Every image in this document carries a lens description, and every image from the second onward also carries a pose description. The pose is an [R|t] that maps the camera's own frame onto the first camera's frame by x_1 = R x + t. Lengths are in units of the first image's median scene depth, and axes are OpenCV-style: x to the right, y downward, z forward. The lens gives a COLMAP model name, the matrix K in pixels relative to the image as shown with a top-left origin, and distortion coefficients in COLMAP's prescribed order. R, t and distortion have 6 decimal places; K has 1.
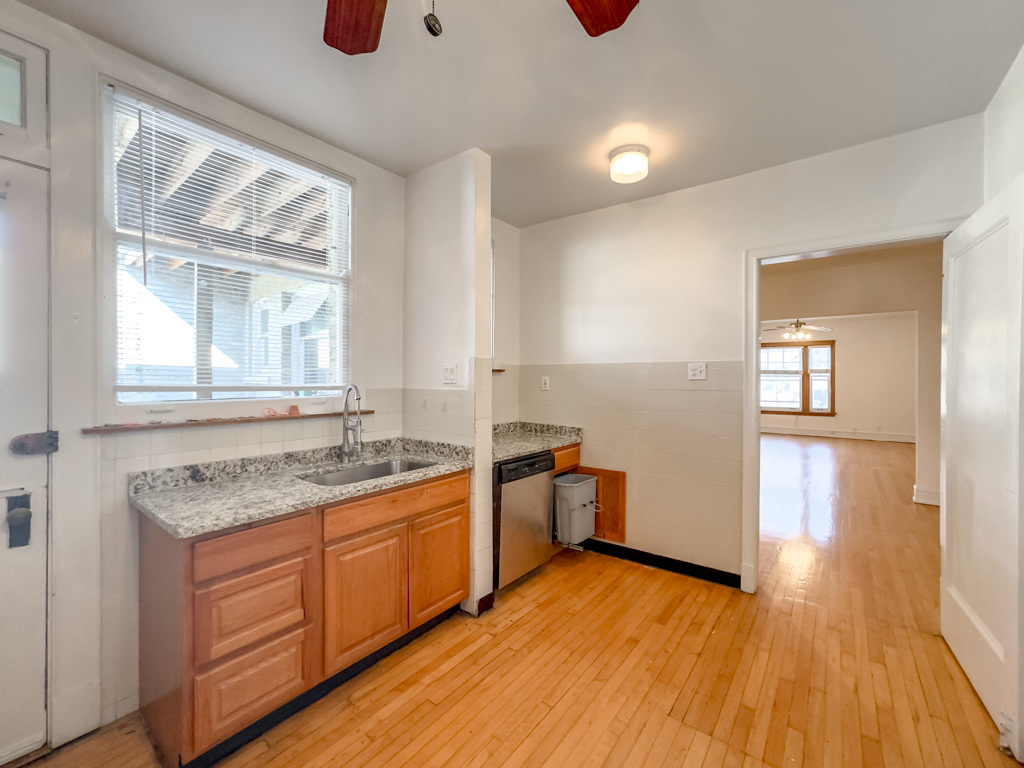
lens RADIAL K [[431.2, 0, 515.8], [0, 431.2, 379.0], [0, 0, 1]] dist [-0.000614, -0.000129]
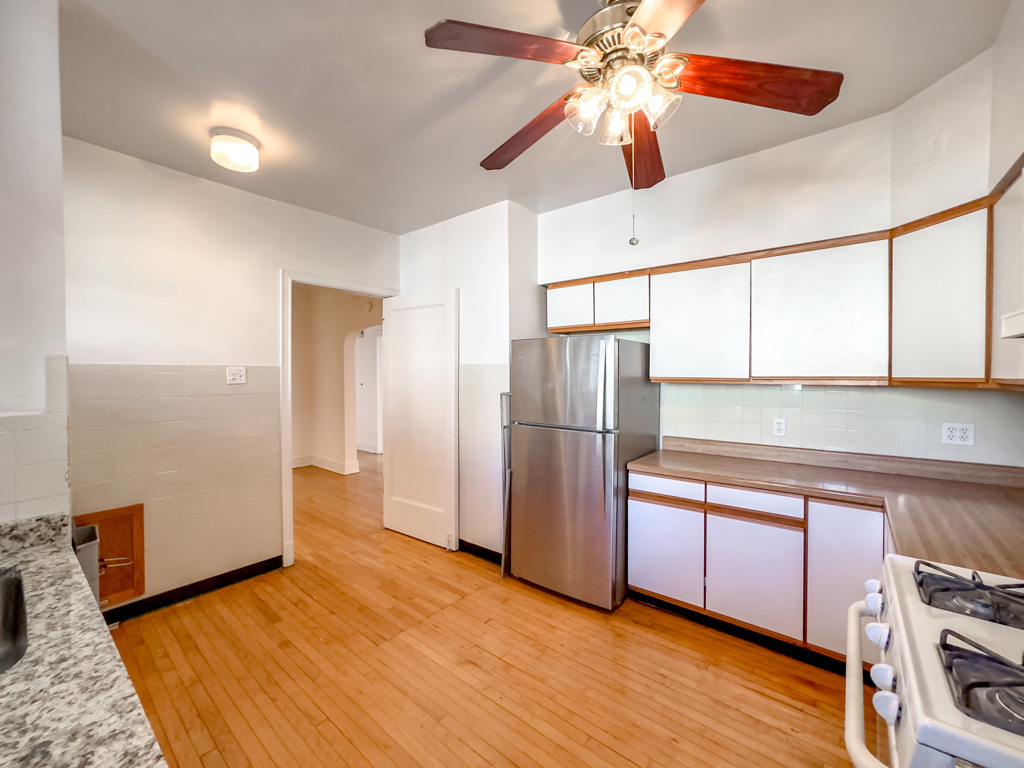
lens RADIAL K [[420.8, 0, 512.0], [0, 420.8, 384.0], [0, 0, 1]] dist [-0.015543, 0.000061]
pose [[0.022081, -0.020953, 0.999537, -0.647995], [0.003755, 0.999775, 0.020875, -0.020756], [-0.999749, 0.003293, 0.022155, 0.421809]]
